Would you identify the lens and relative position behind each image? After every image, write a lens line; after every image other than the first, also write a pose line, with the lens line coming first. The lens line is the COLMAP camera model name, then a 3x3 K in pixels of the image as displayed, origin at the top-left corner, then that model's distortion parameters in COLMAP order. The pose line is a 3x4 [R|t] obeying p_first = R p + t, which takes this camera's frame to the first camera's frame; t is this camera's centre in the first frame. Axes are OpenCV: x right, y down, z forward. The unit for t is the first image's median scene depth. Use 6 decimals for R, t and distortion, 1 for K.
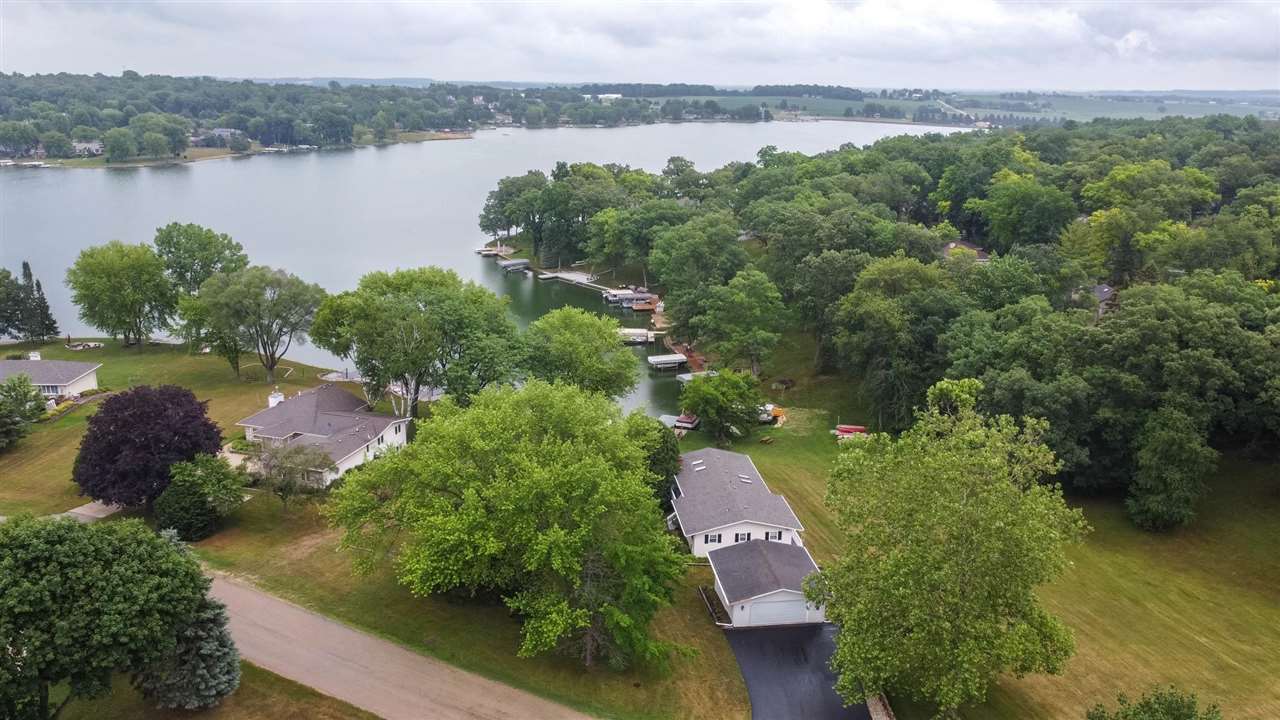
lens RADIAL K [[998.6, 0, 641.3], [0, 998.6, 364.7], [0, 0, 1]] dist [-0.002108, 0.005230]
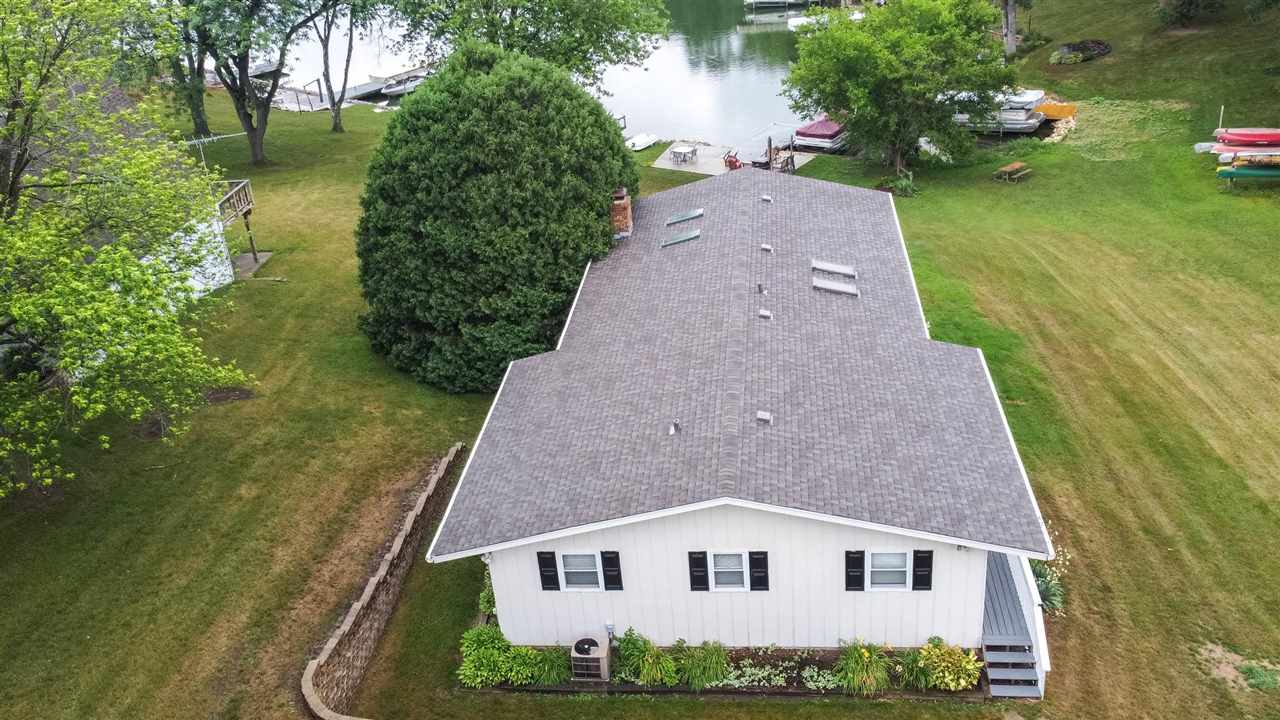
lens RADIAL K [[1122.3, 0, 636.3], [0, 1122.3, 356.5], [0, 0, 1]] dist [0.006932, 0.001636]
pose [[0.967436, 0.023511, -0.252023, 0.027345], [0.025774, 0.981352, 0.190486, 0.016933], [0.251802, -0.190778, 0.948788, 0.154041]]
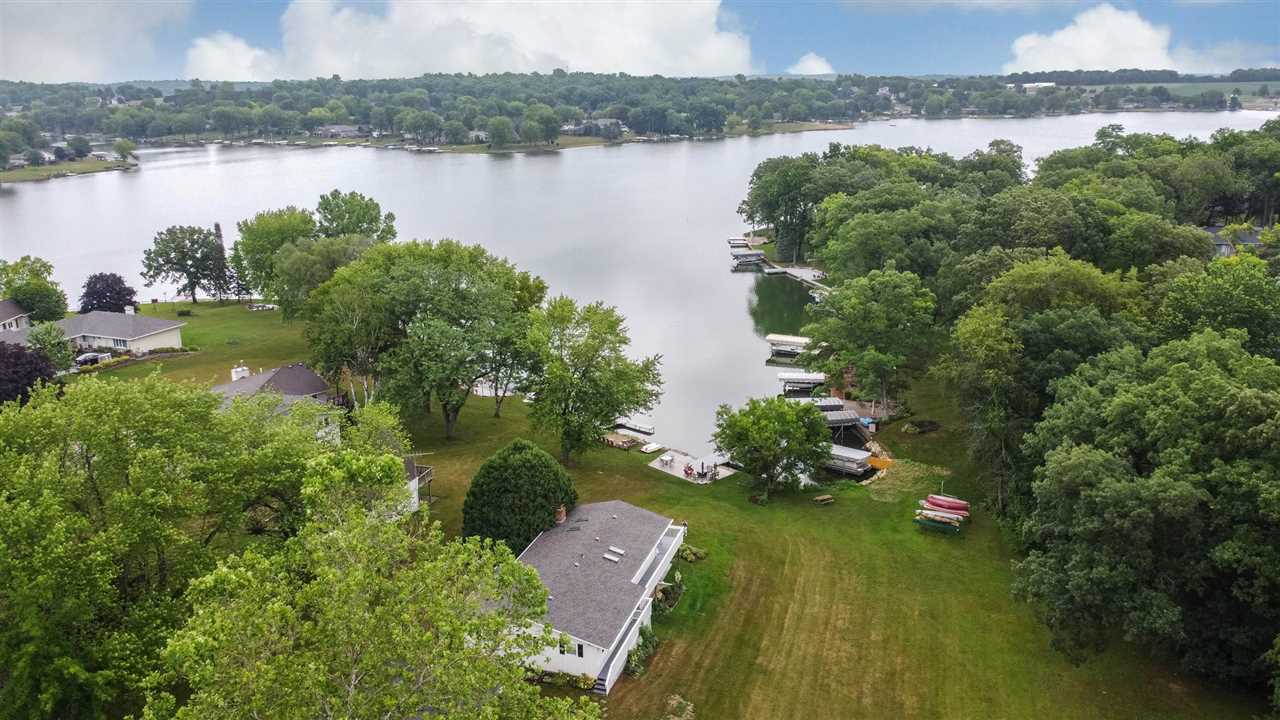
lens RADIAL K [[998.6, 0, 634.5], [0, 998.6, 357.6], [0, 0, 1]] dist [-0.002108, 0.005230]
pose [[0.902683, 0.094462, -0.419810, 0.084754], [-0.096831, 0.995177, 0.015718, -0.007324], [0.419270, 0.026462, 0.907476, 0.079877]]
